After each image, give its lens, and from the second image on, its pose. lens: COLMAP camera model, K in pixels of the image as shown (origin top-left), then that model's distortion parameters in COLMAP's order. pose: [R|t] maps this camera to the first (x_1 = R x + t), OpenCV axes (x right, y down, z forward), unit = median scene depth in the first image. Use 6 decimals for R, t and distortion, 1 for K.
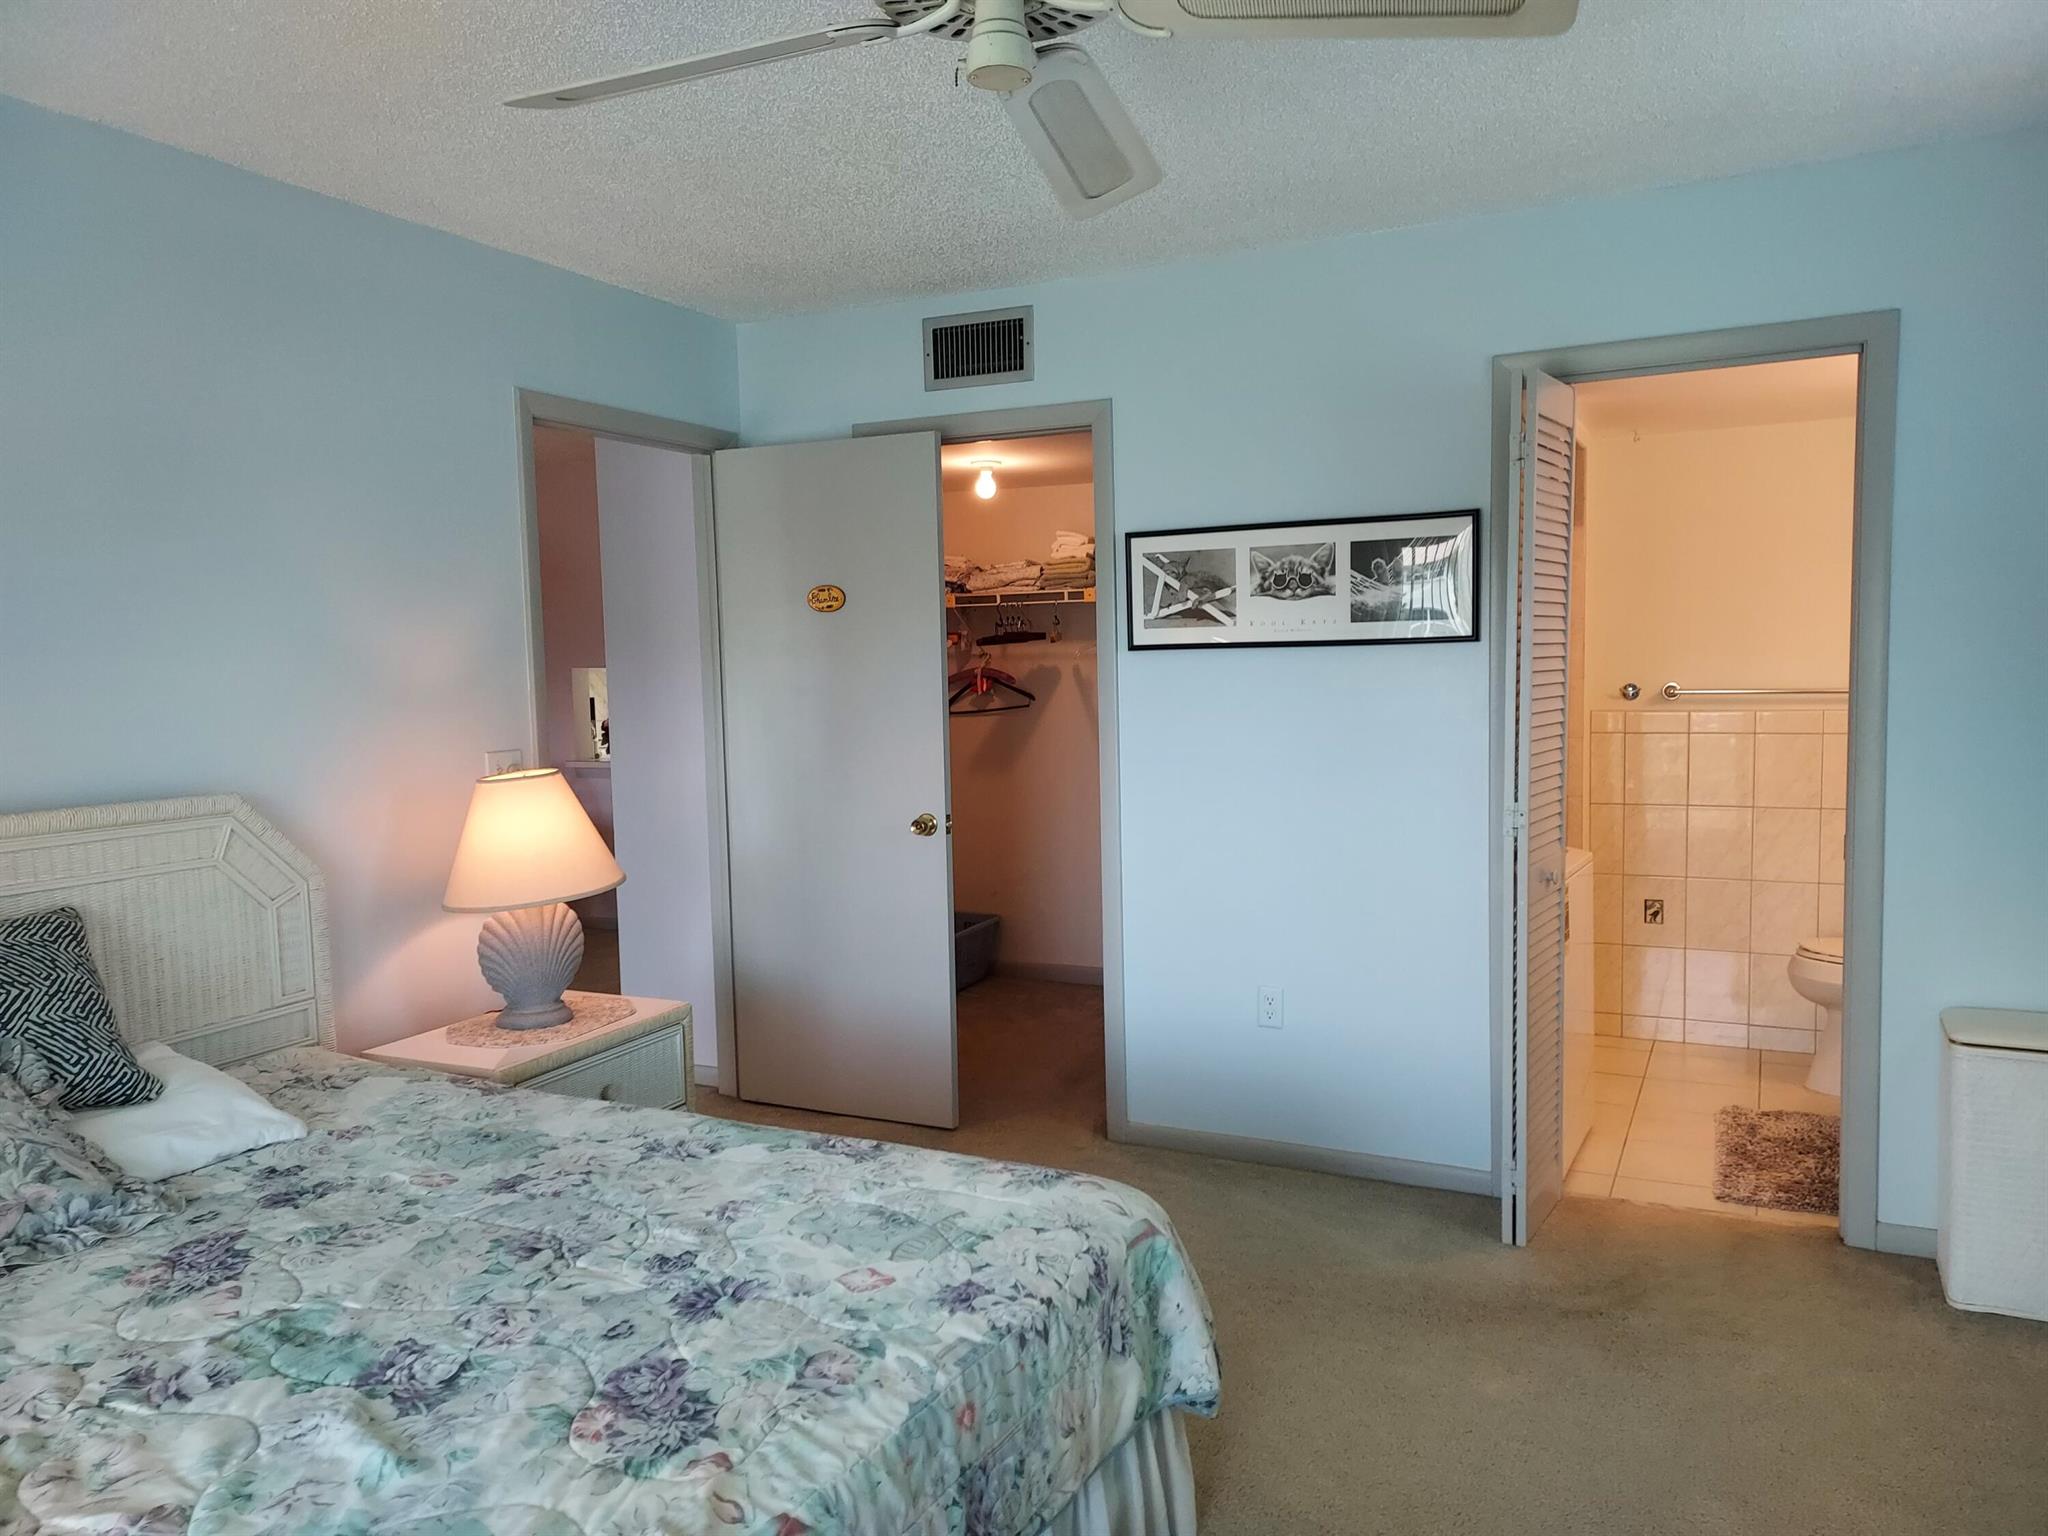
lens RADIAL K [[1473.4, 0, 1040.5], [0, 1473.4, 779.0], [0, 0, 1]] dist [0.046373, -0.011498]
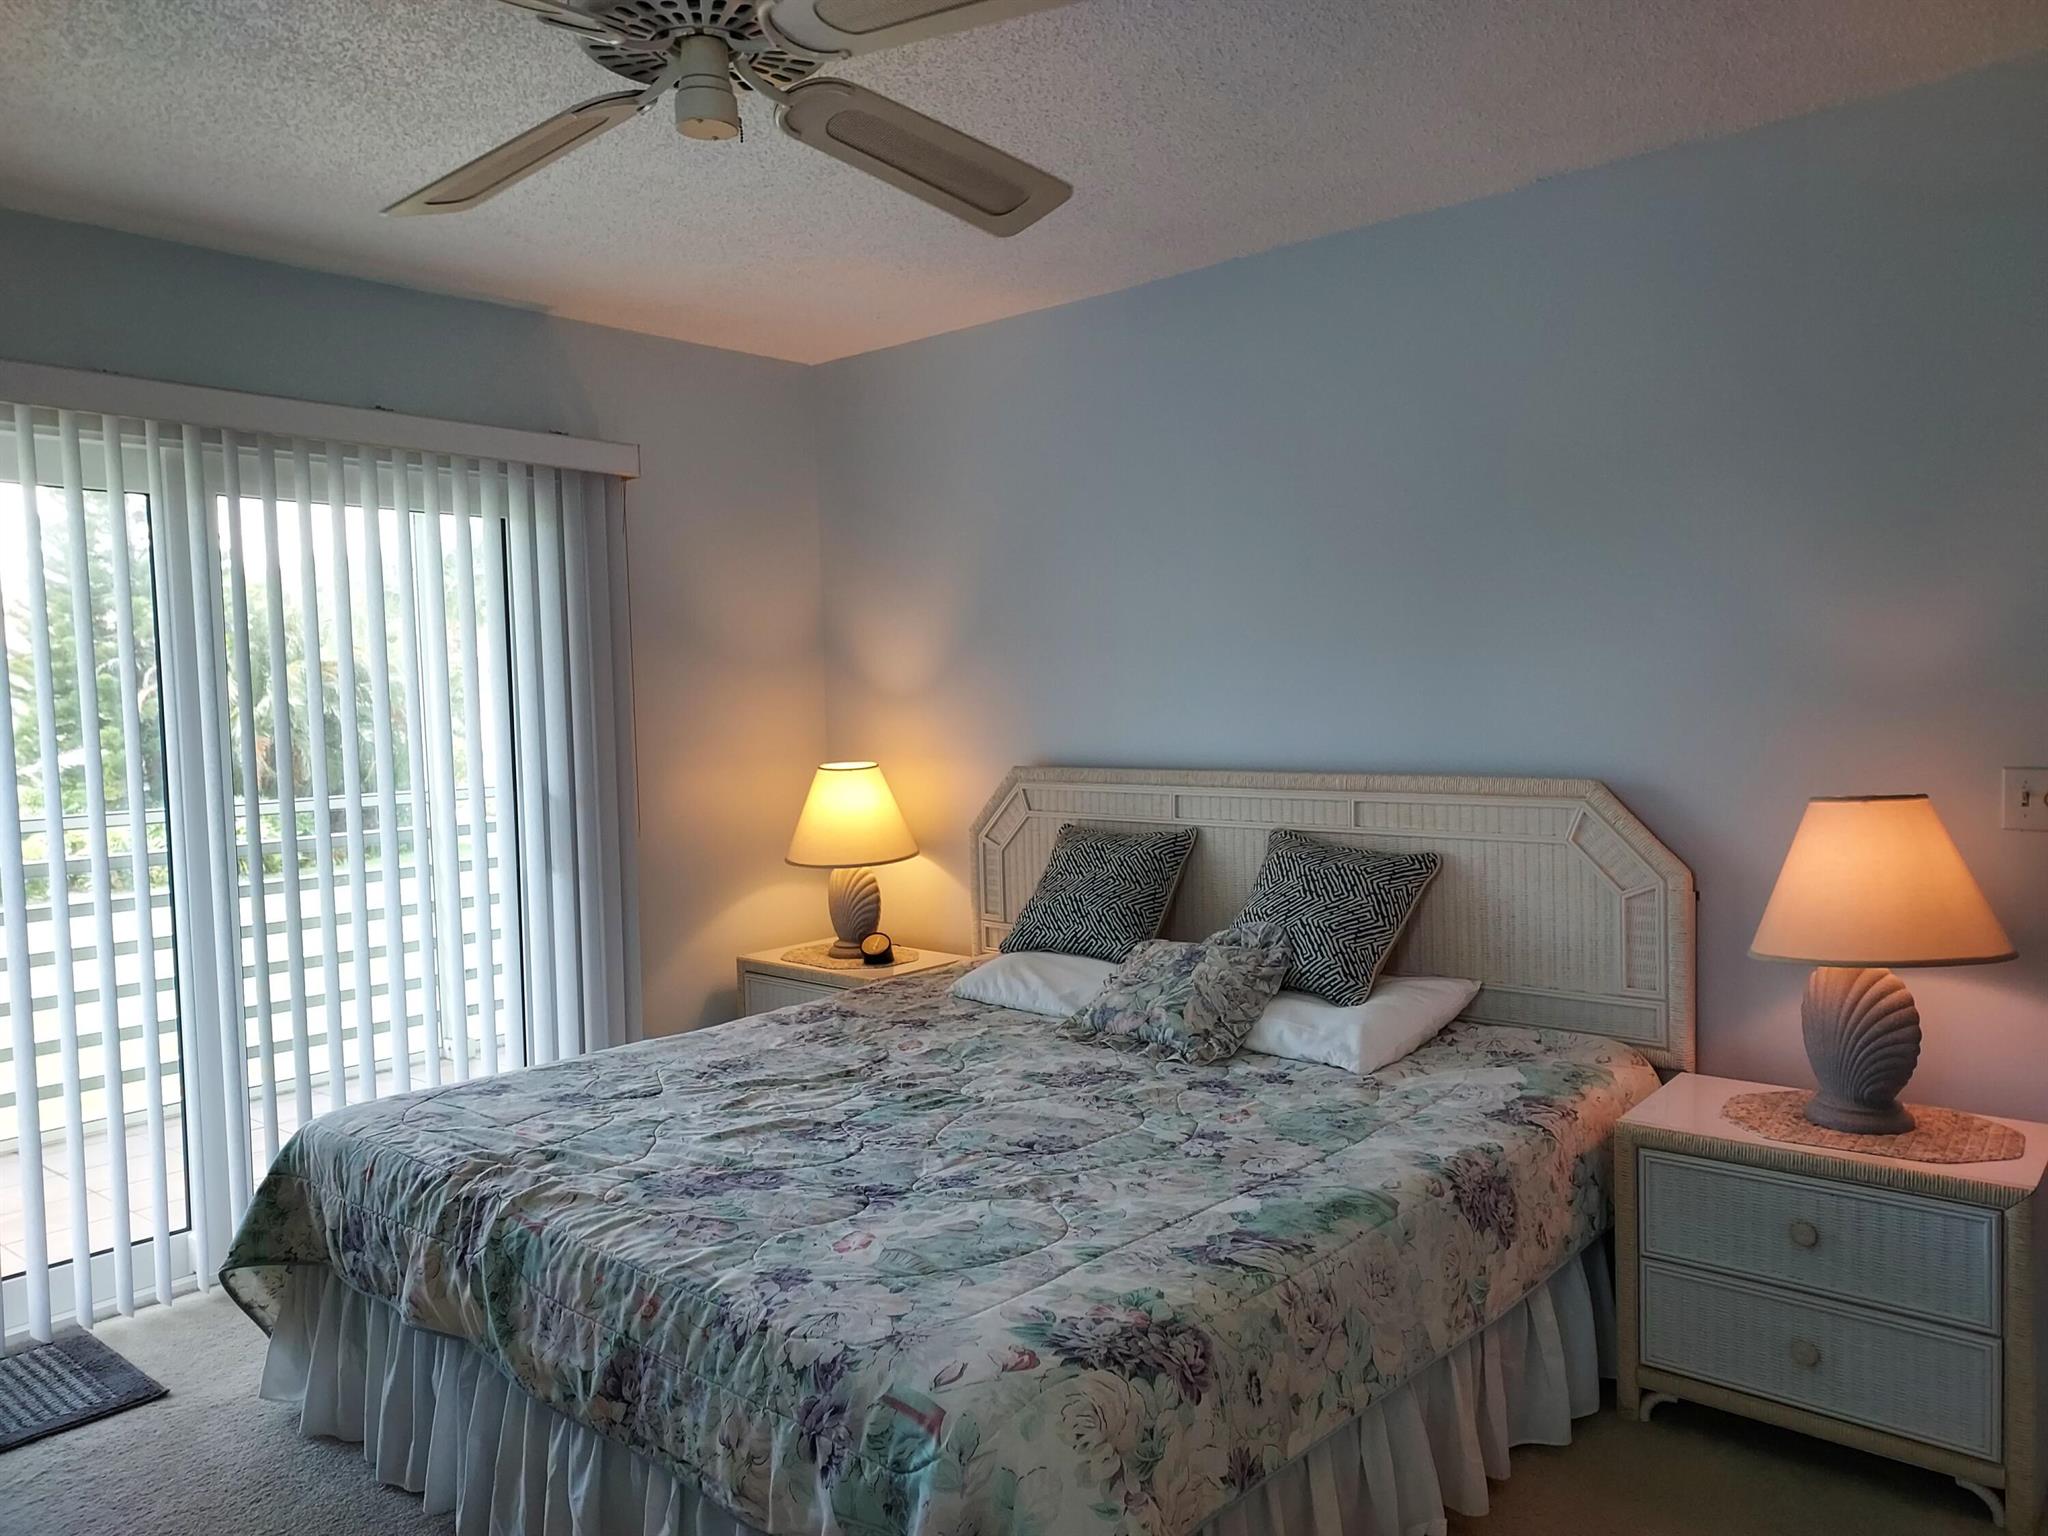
lens RADIAL K [[1473.4, 0, 1032.4], [0, 1473.4, 772.8], [0, 0, 1]] dist [0.046373, -0.011498]
pose [[-0.265234, 0.082021, -0.960689, 0.787321], [-0.047712, 0.994038, 0.098041, -0.109806], [0.963003, 0.071841, -0.259740, 1.250977]]
